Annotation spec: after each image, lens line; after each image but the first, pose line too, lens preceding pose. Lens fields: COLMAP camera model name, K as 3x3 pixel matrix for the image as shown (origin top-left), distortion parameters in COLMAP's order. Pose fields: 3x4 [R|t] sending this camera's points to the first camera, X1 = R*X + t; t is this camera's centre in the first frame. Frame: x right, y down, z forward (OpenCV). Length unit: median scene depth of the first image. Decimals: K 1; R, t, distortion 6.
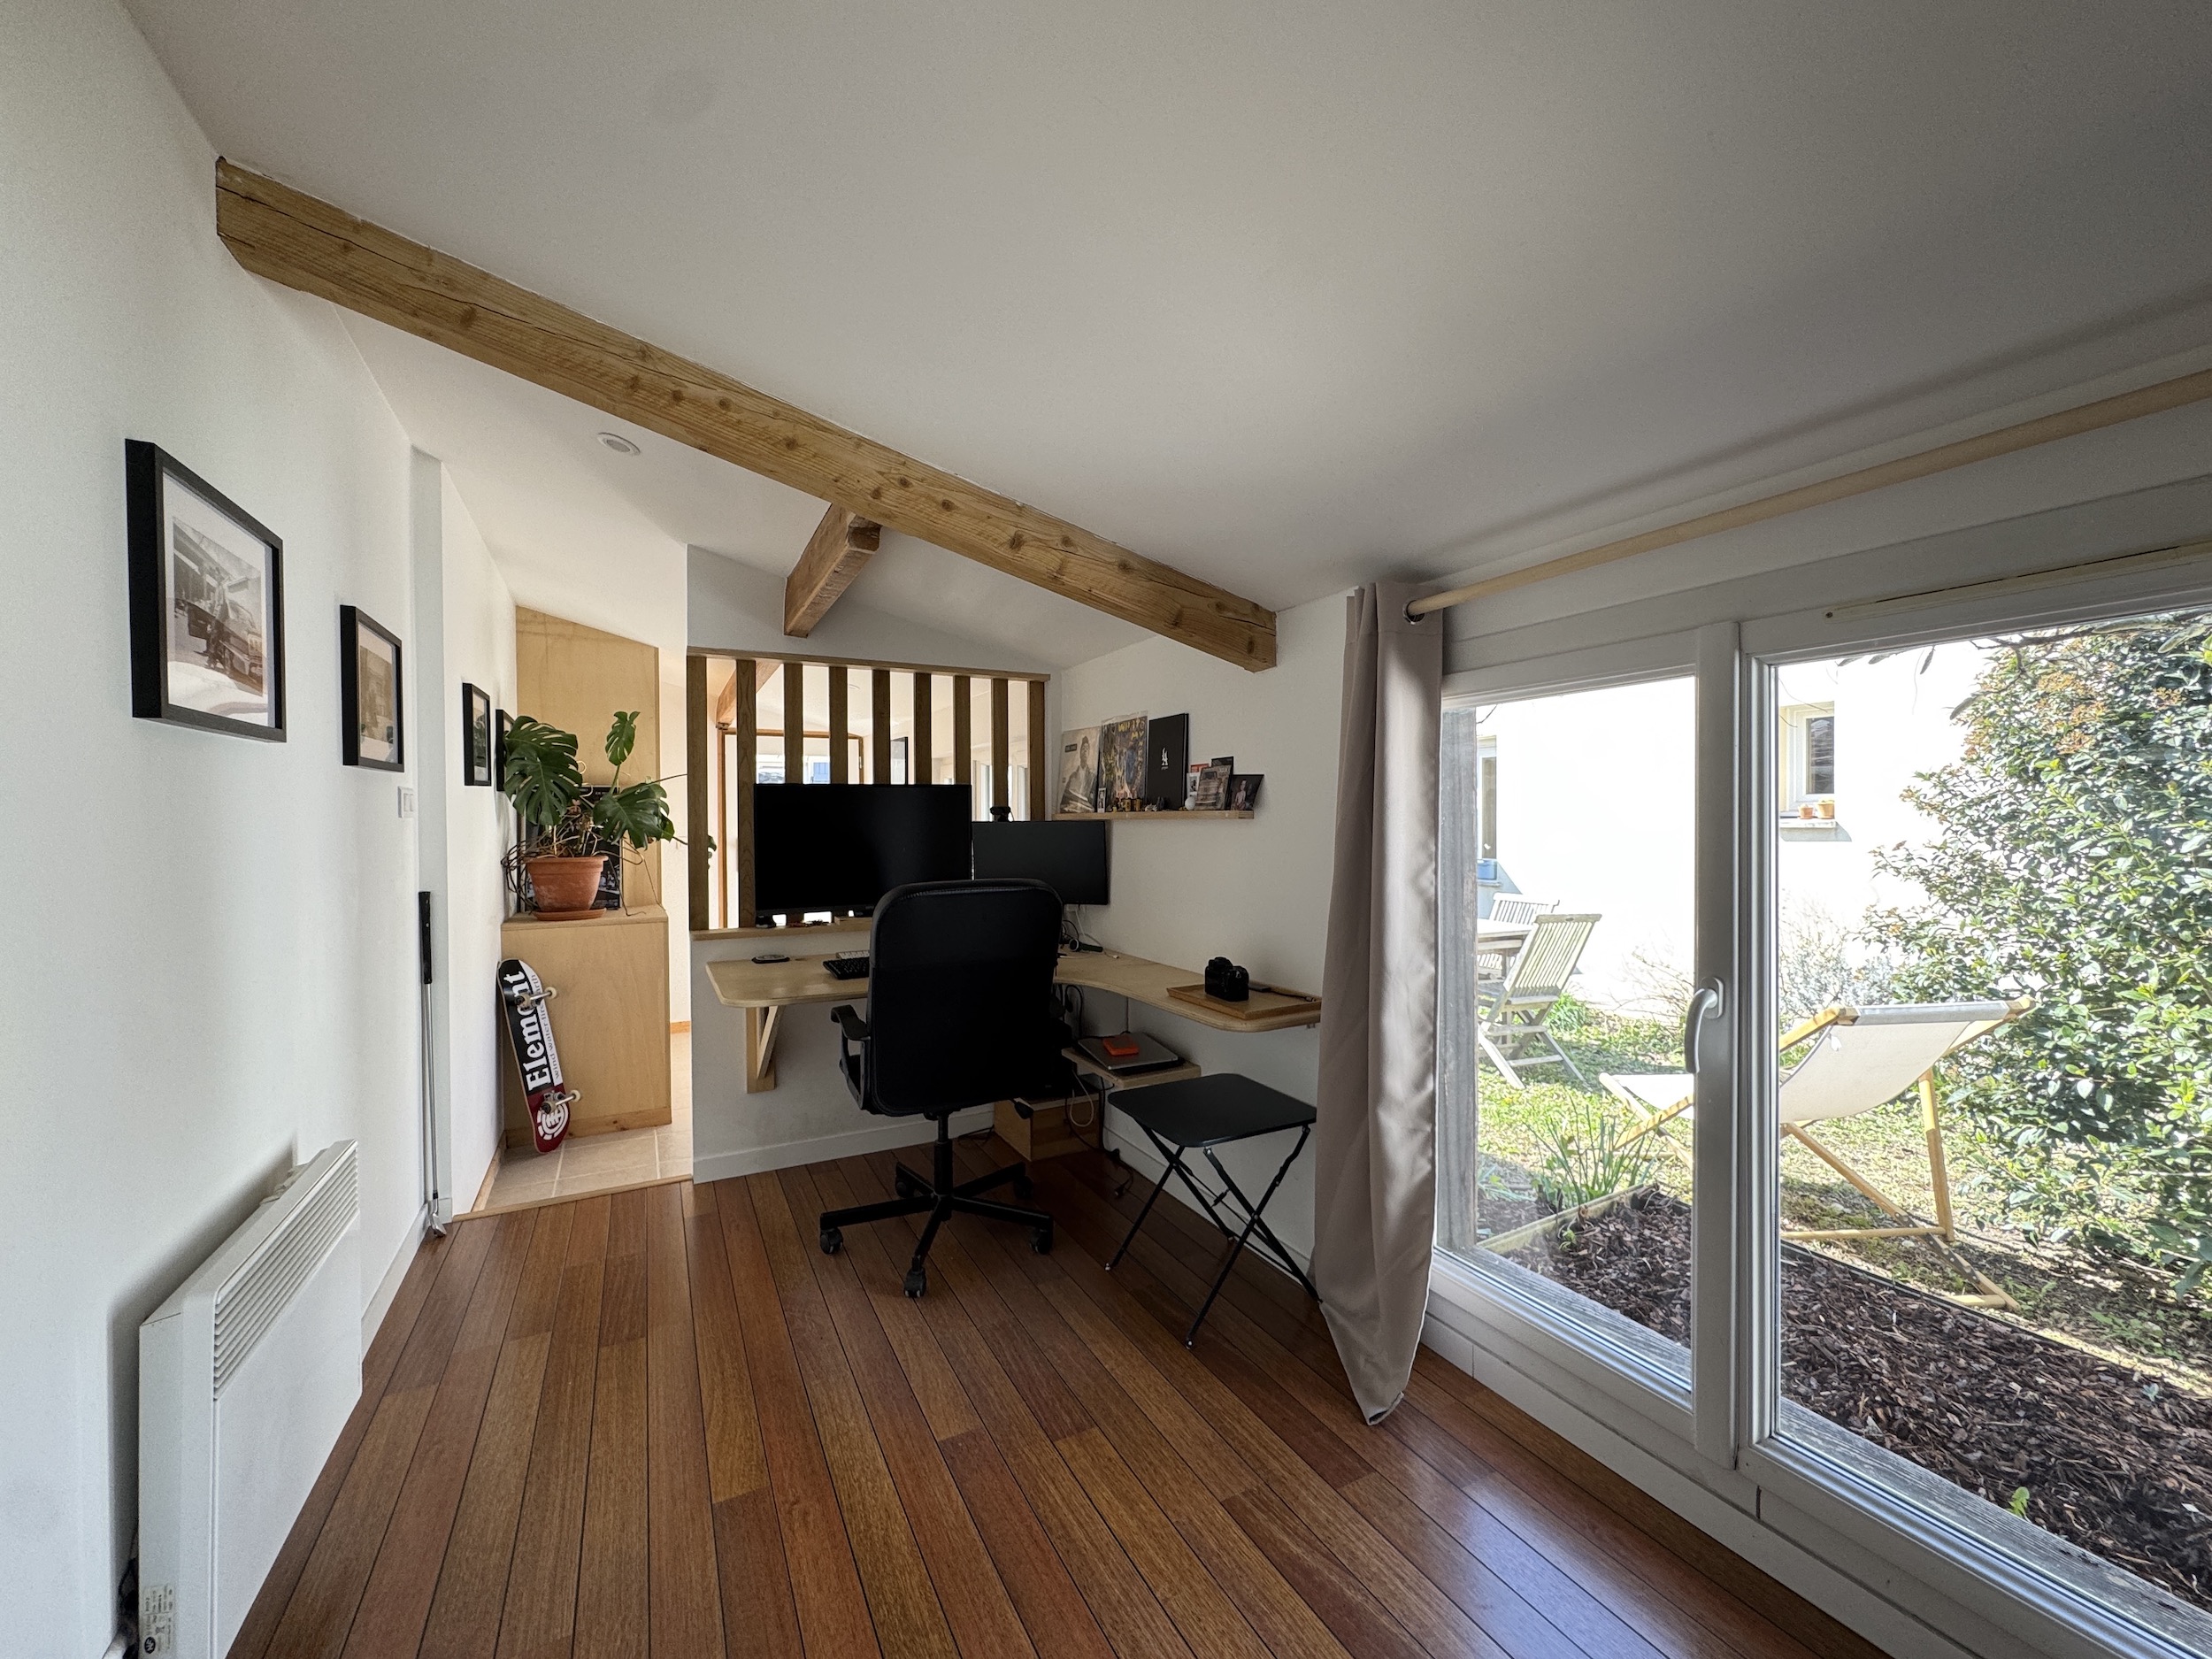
lens RADIAL K [[881.3, 0, 1110.6], [0, 881.3, 832.5], [0, 0, 1]] dist [0.001690, 0.000435]
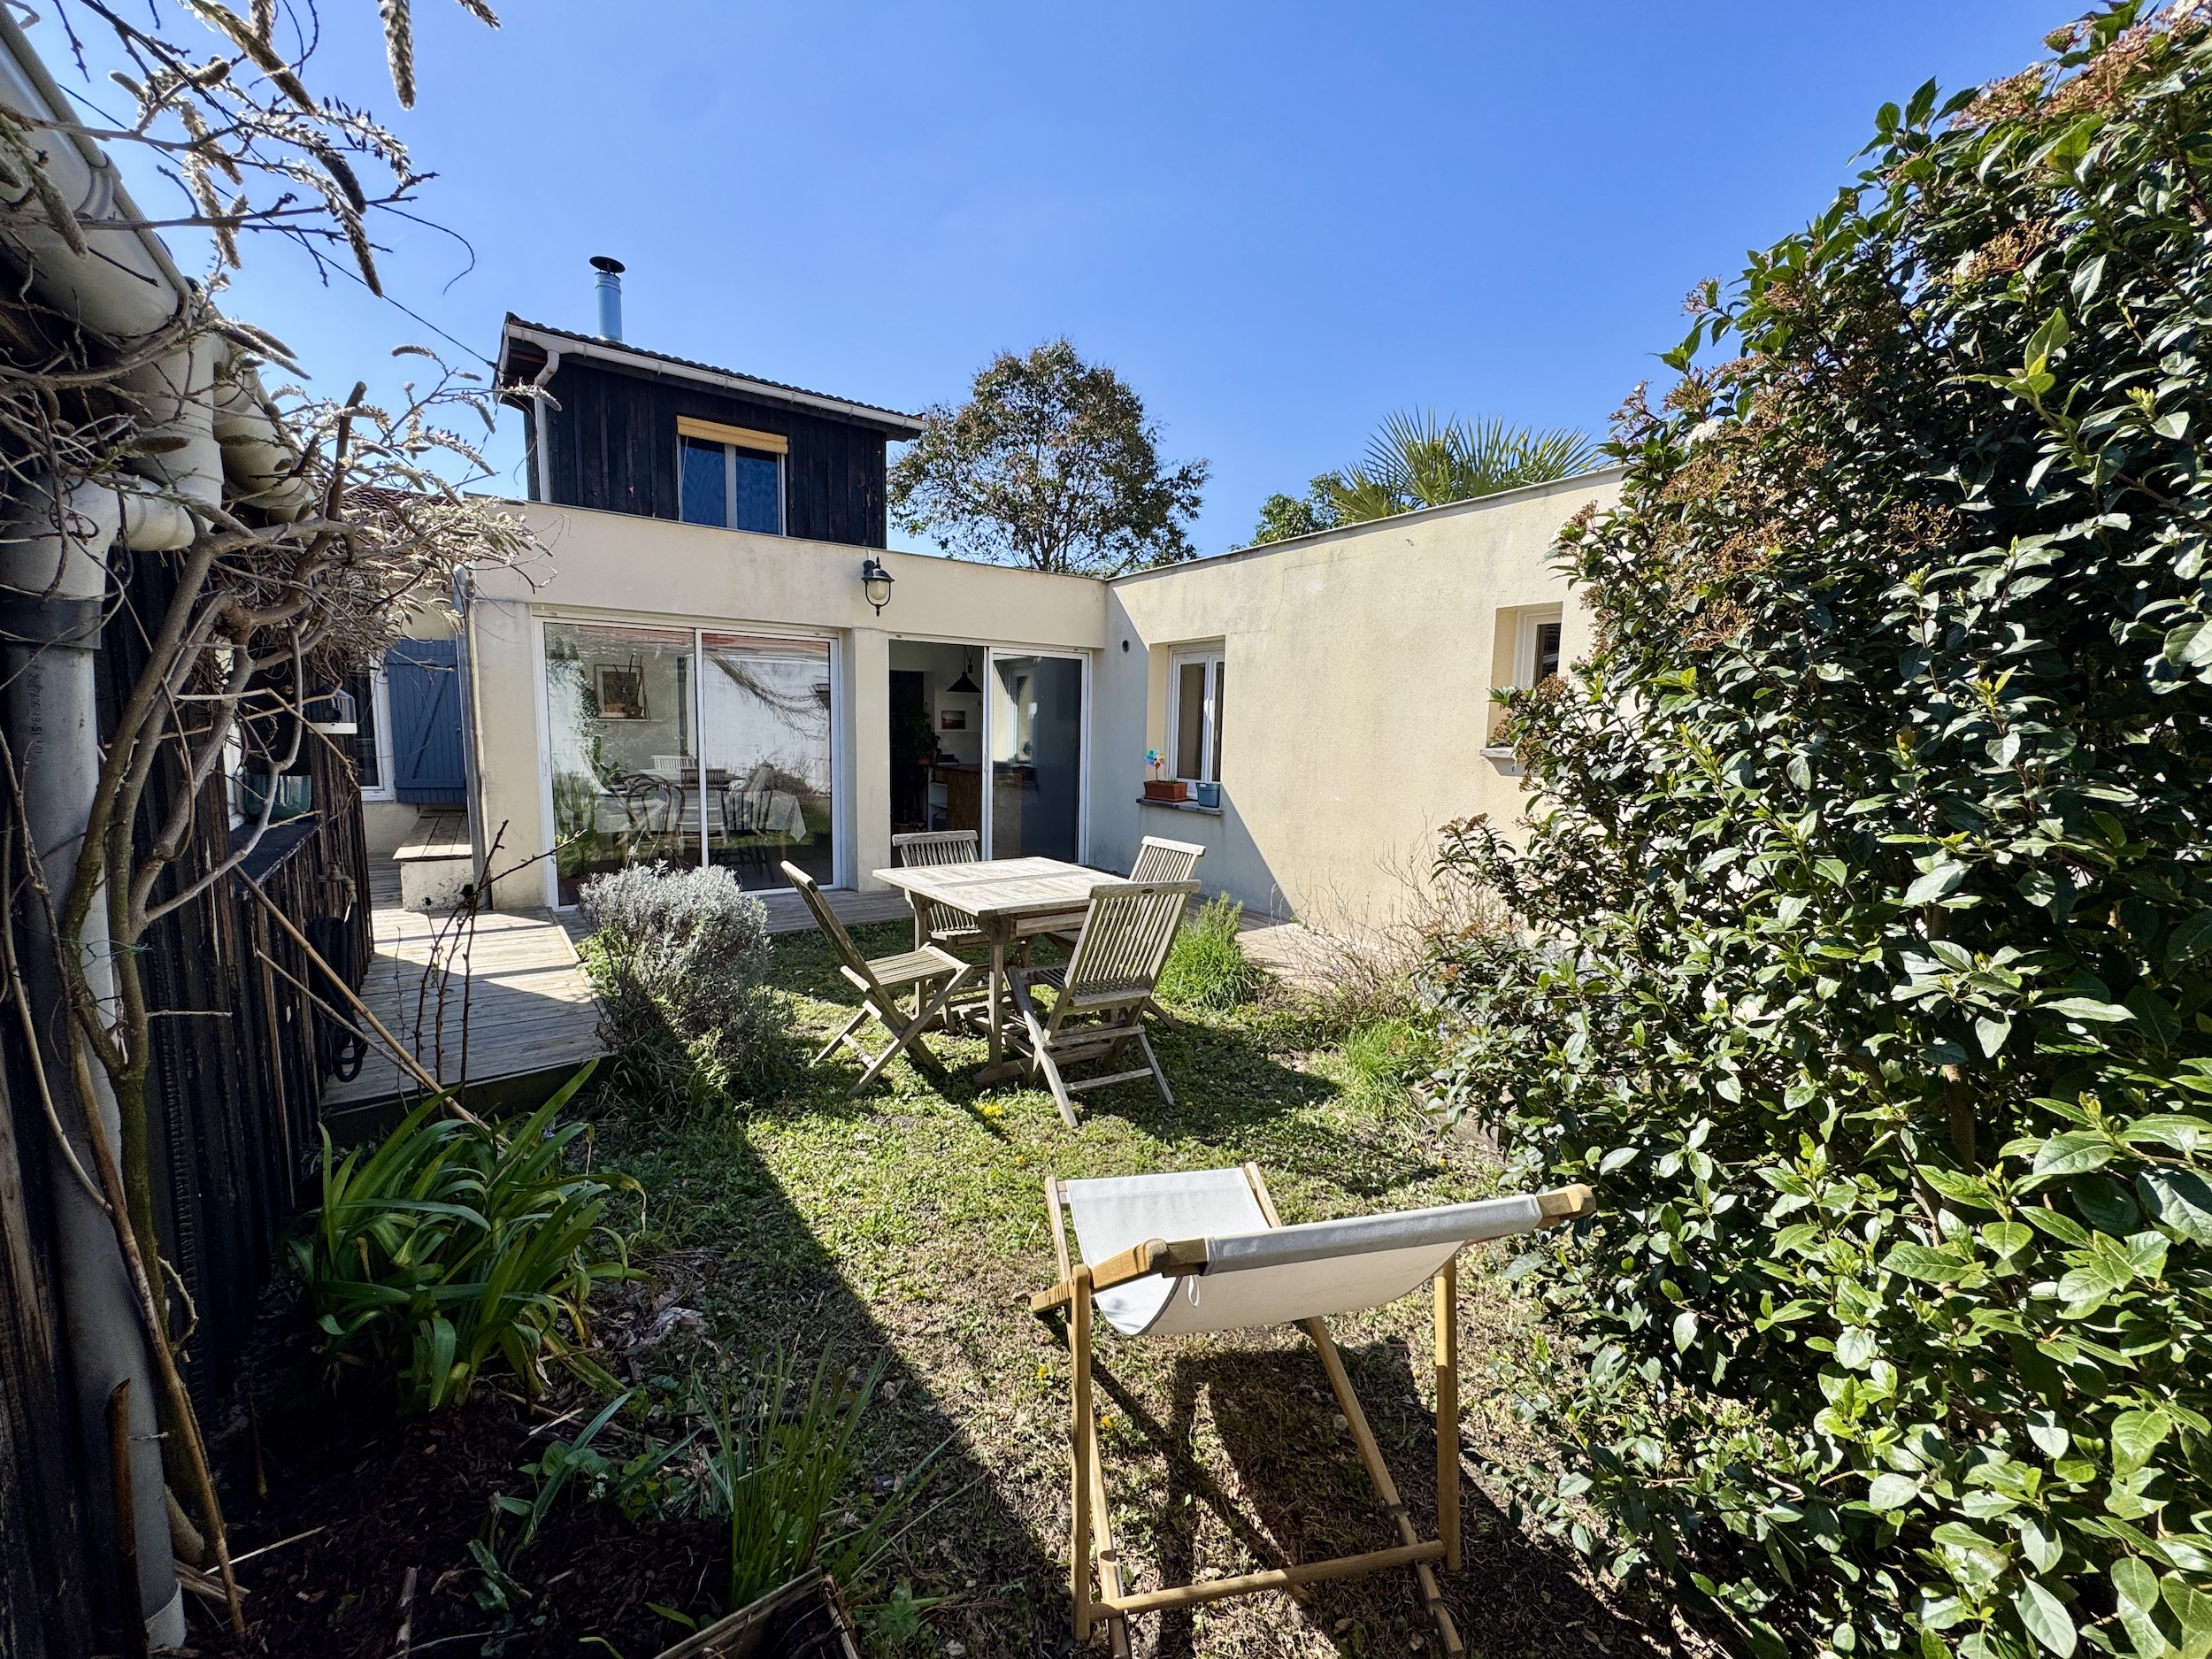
lens RADIAL K [[881.3, 0, 1104.0], [0, 881.3, 826.6], [0, 0, 1]] dist [0.001690, 0.000435]
pose [[0.989172, 0.015513, 0.145942, 0.742212], [-0.030520, 0.994402, 0.101163, -0.040702], [-0.143555, -0.104522, 0.984107, 0.620541]]
